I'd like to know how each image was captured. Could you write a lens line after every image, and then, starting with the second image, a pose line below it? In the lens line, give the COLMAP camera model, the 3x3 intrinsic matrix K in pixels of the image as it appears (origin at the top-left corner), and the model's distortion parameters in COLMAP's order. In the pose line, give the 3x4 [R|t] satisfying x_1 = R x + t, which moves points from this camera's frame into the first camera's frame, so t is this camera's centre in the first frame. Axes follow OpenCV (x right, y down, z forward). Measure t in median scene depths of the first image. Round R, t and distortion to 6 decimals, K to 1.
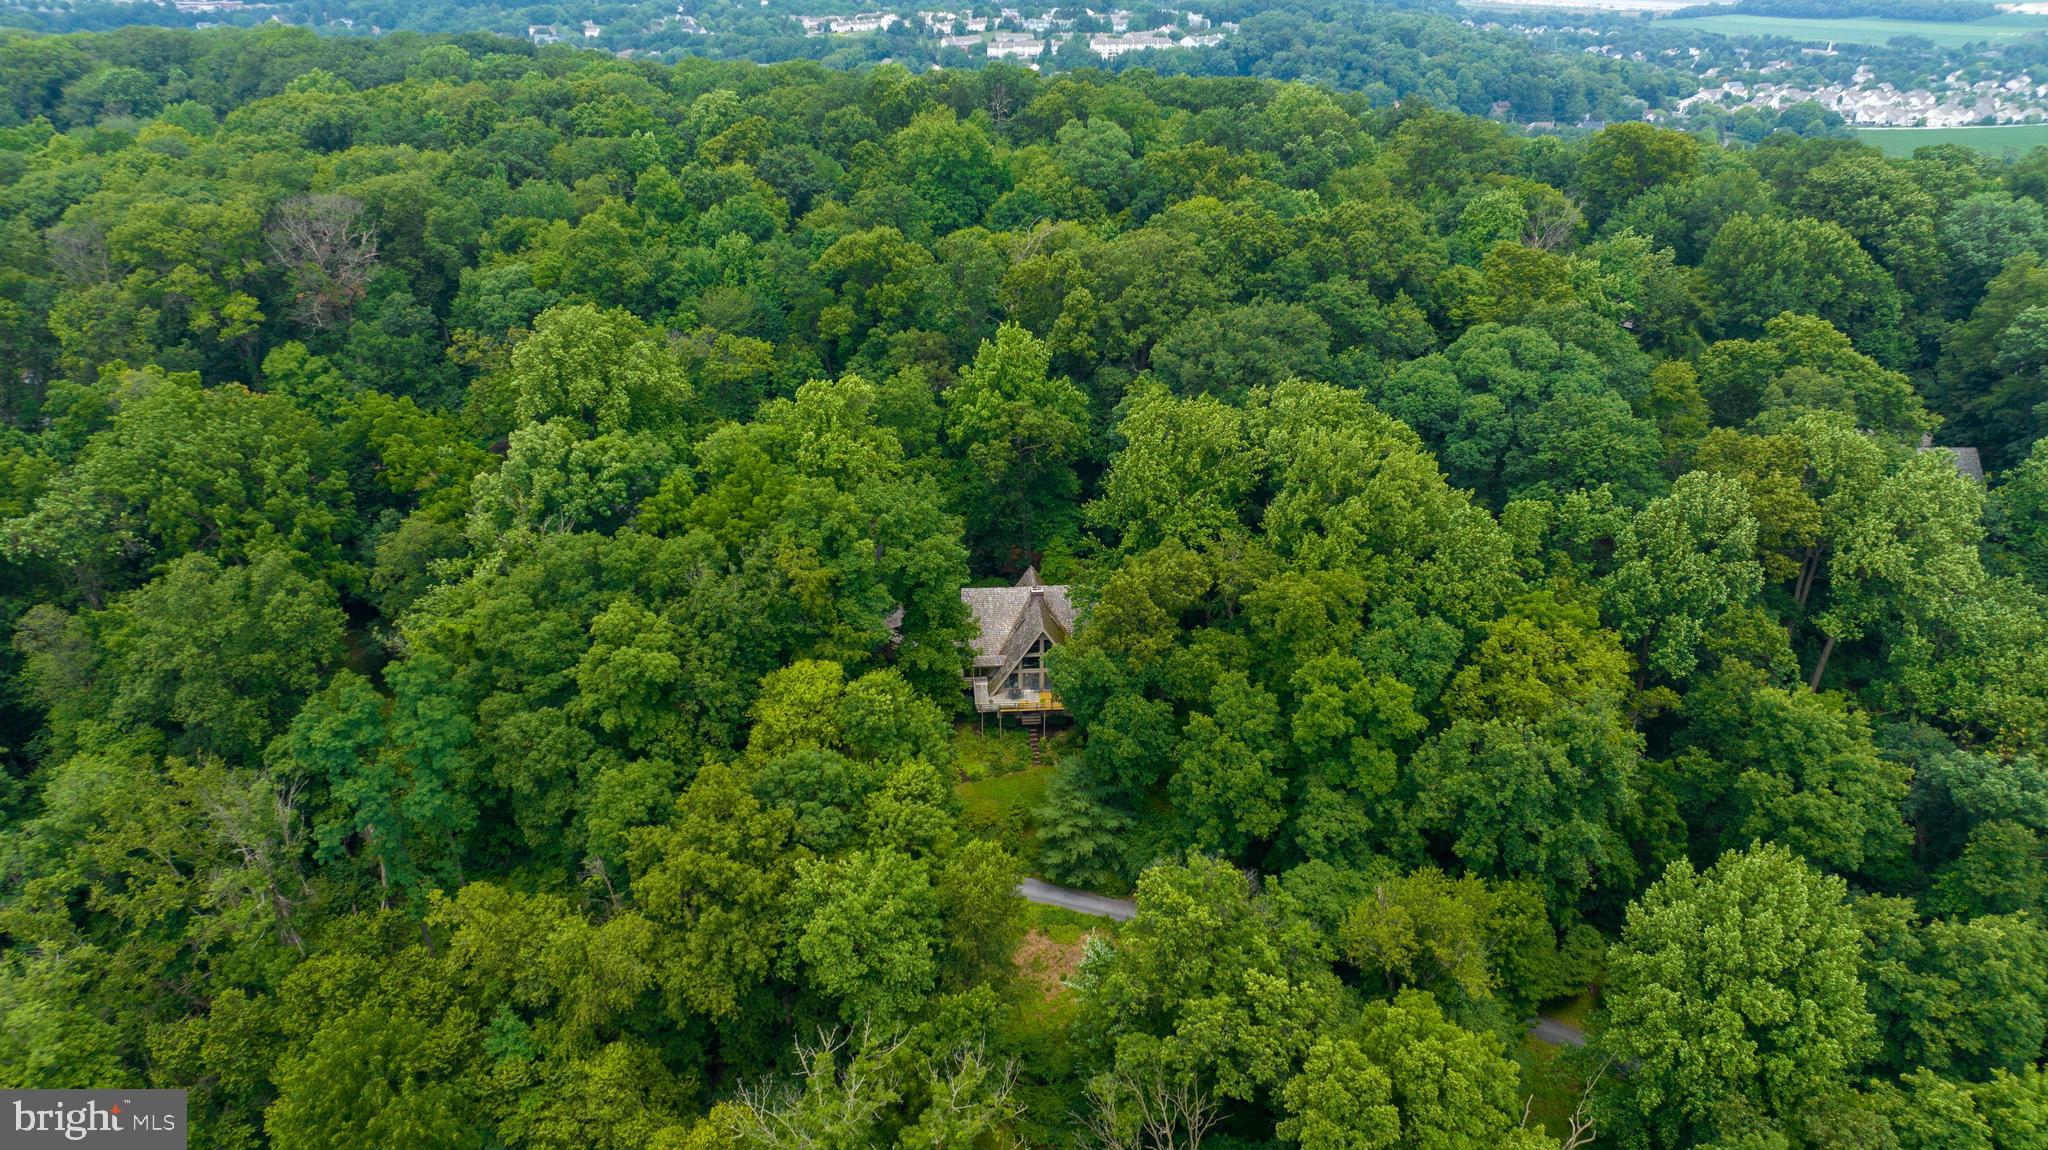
lens RADIAL K [[1445.7, 0, 1025.2], [0, 1445.7, 574.7], [0, 0, 1]] dist [-0.003160, -0.000292]
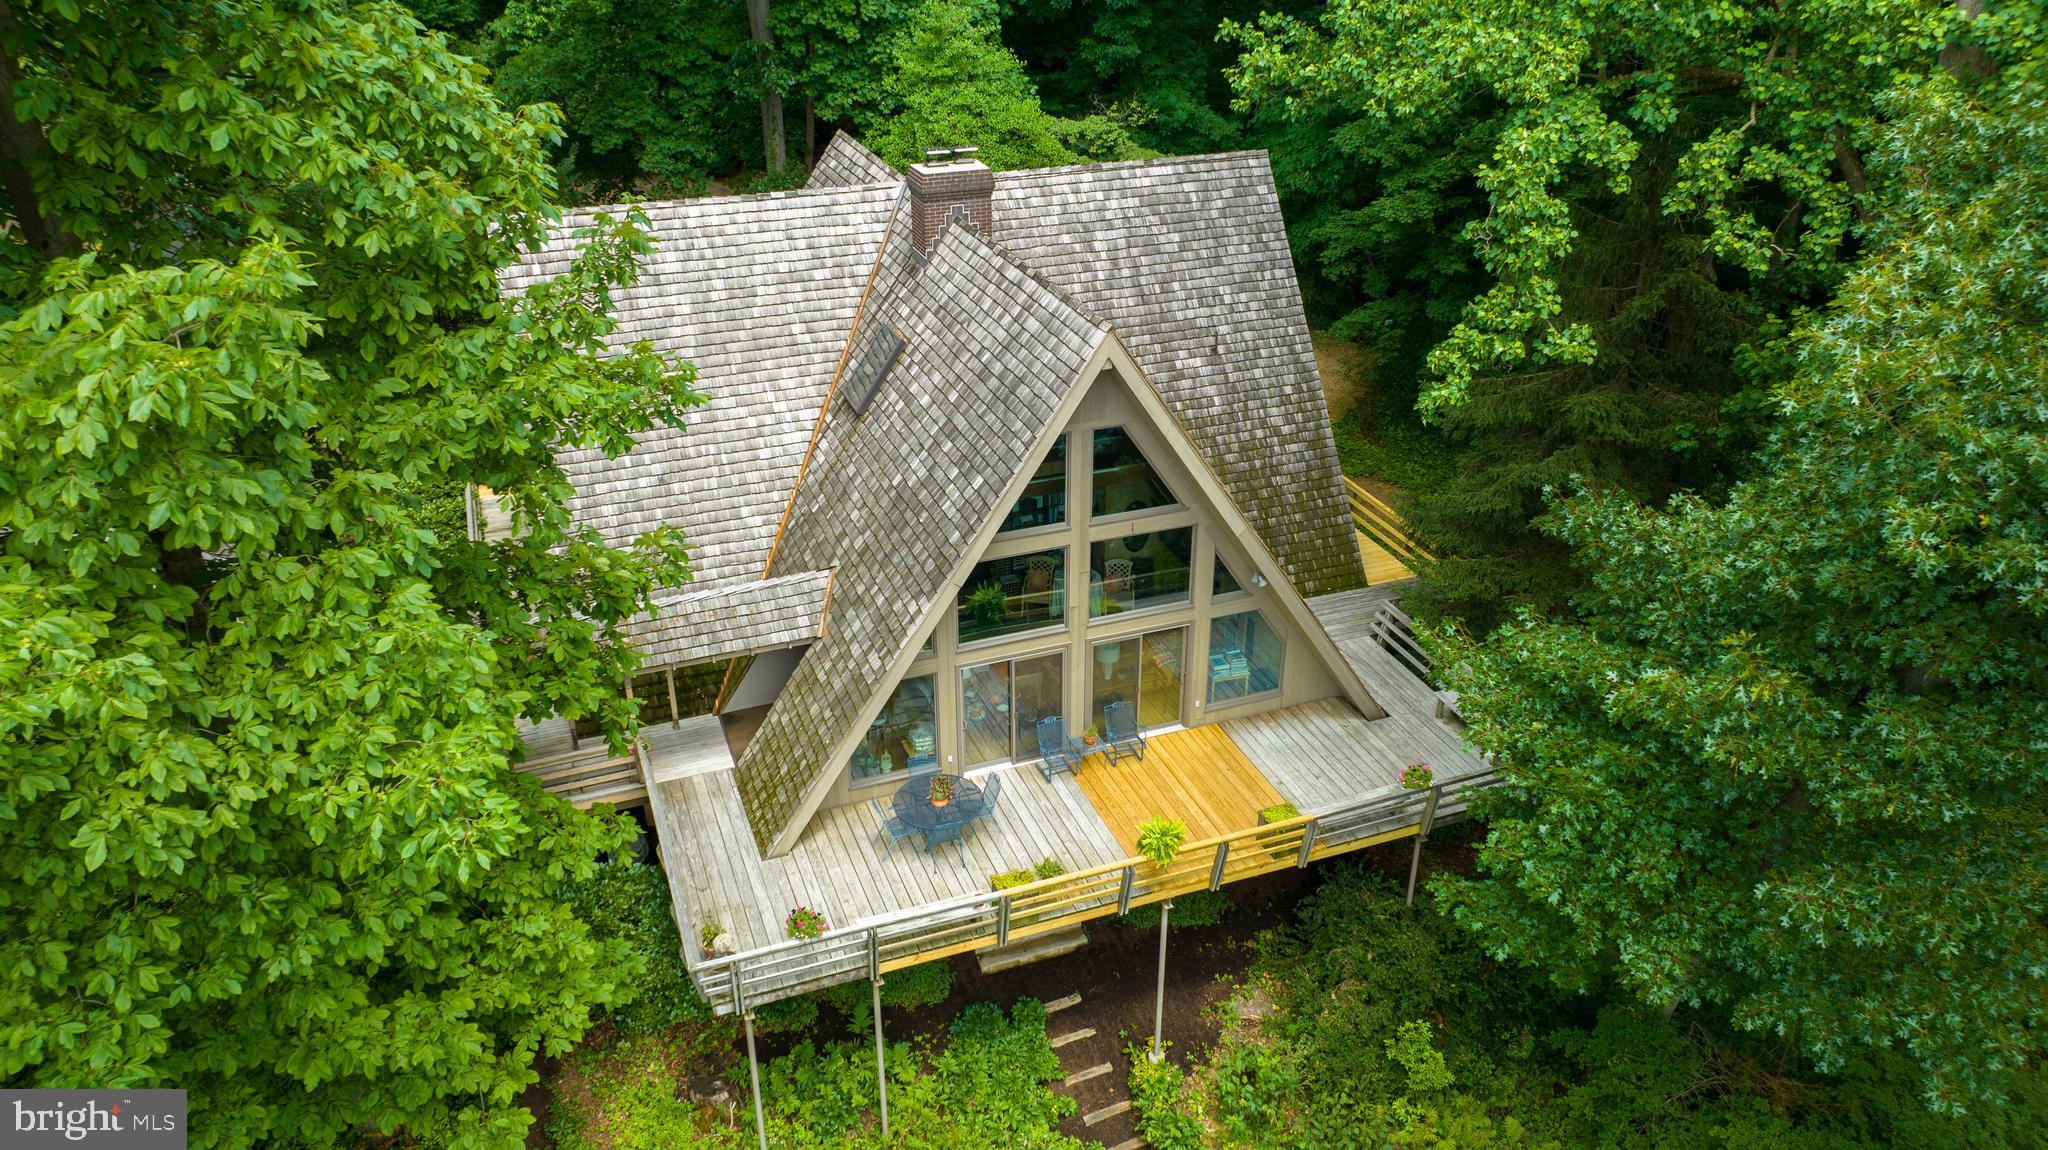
lens RADIAL K [[1445.7, 0, 1024.0], [0, 1445.7, 574.7], [0, 0, 1]] dist [-0.003160, -0.000292]
pose [[0.953941, -0.130840, 0.269958, -0.036282], [0.111728, 0.990092, 0.085056, 0.045297], [-0.278412, -0.050977, 0.959108, 0.848234]]
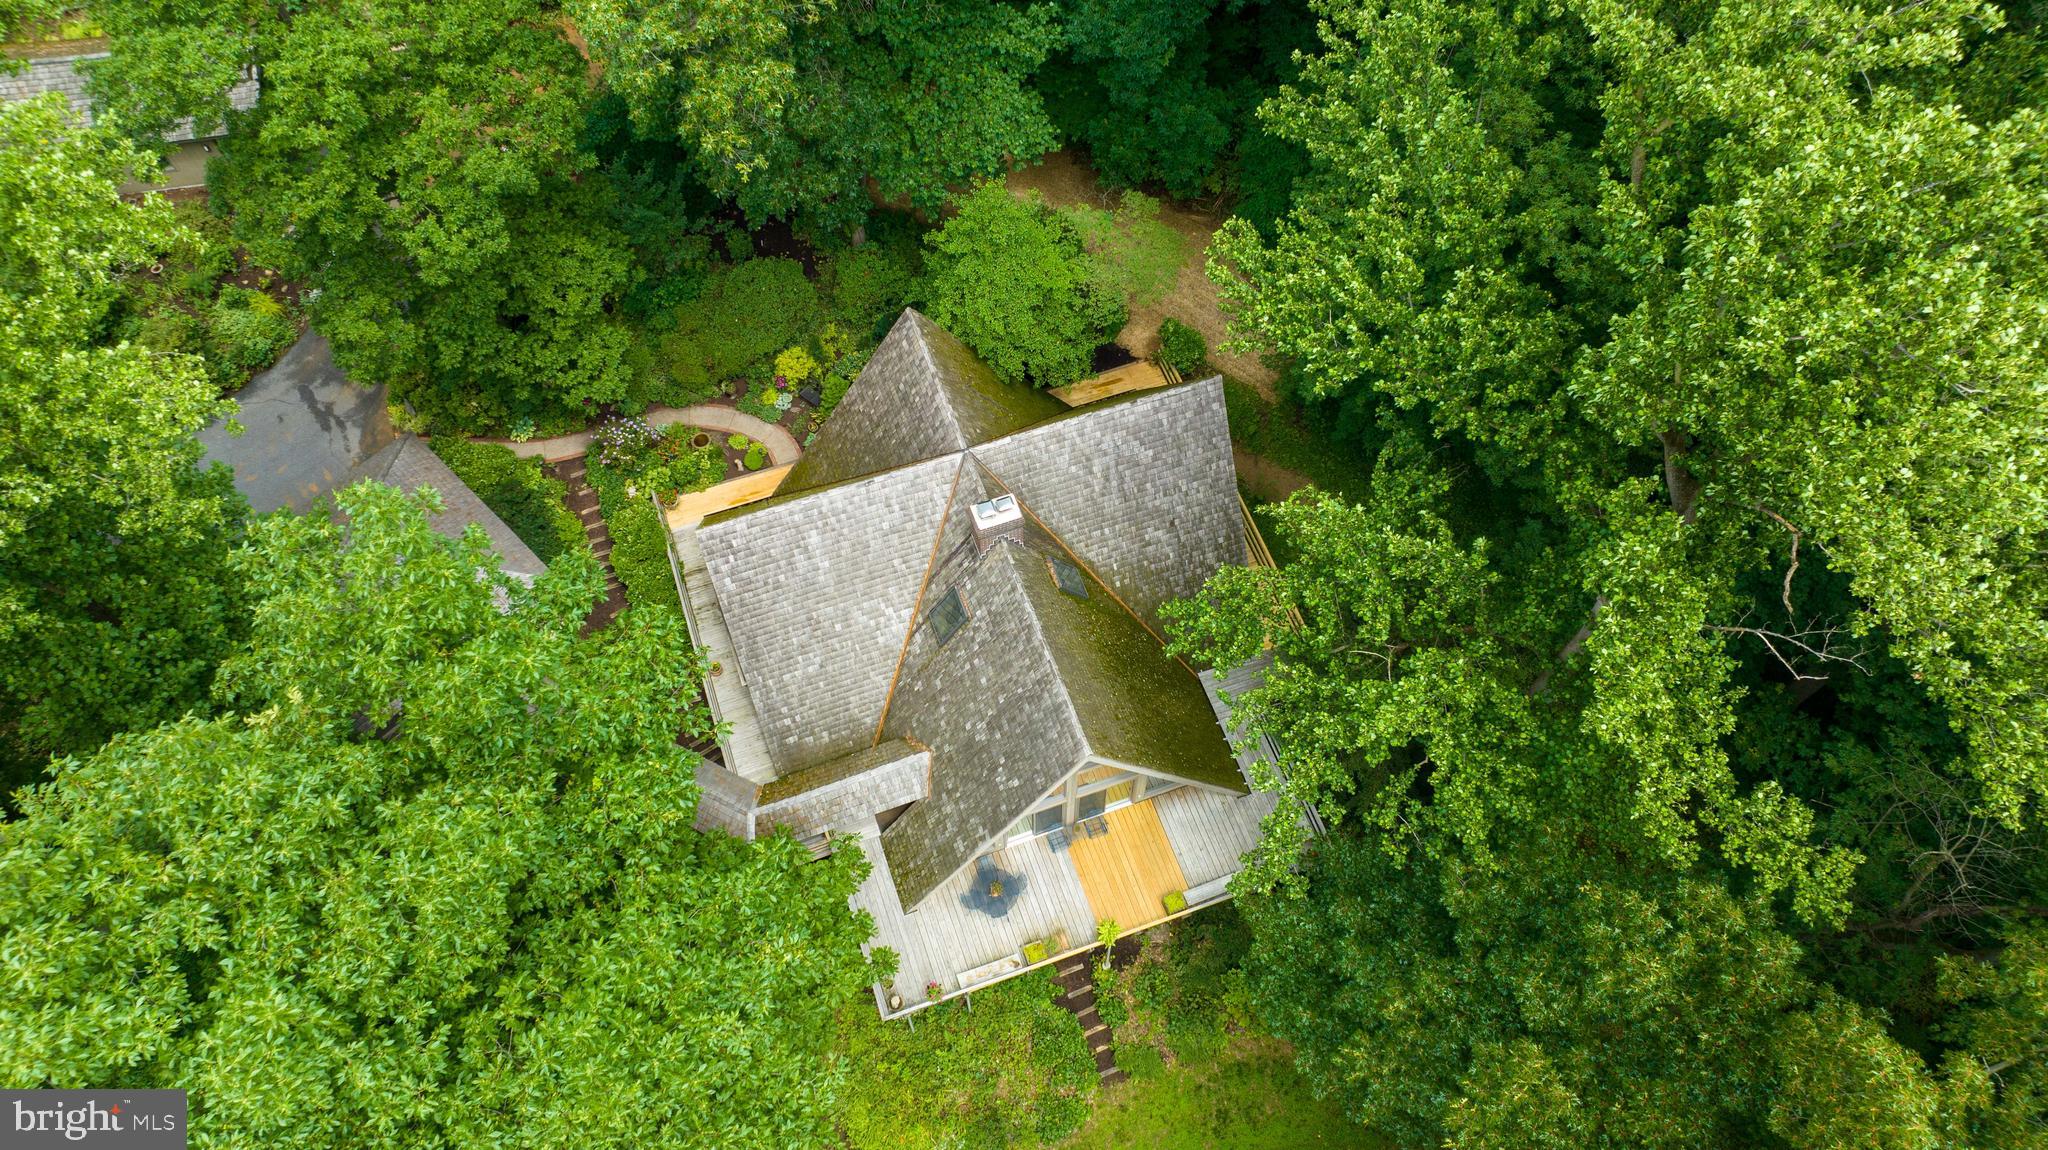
lens RADIAL K [[1445.7, 0, 1025.8], [0, 1445.7, 575.8], [0, 0, 1]] dist [-0.003160, -0.000292]
pose [[0.958436, -0.247101, 0.142622, -0.027023], [0.109631, 0.780480, 0.615494, -0.142385], [-0.263403, -0.574276, 0.775130, 0.805957]]
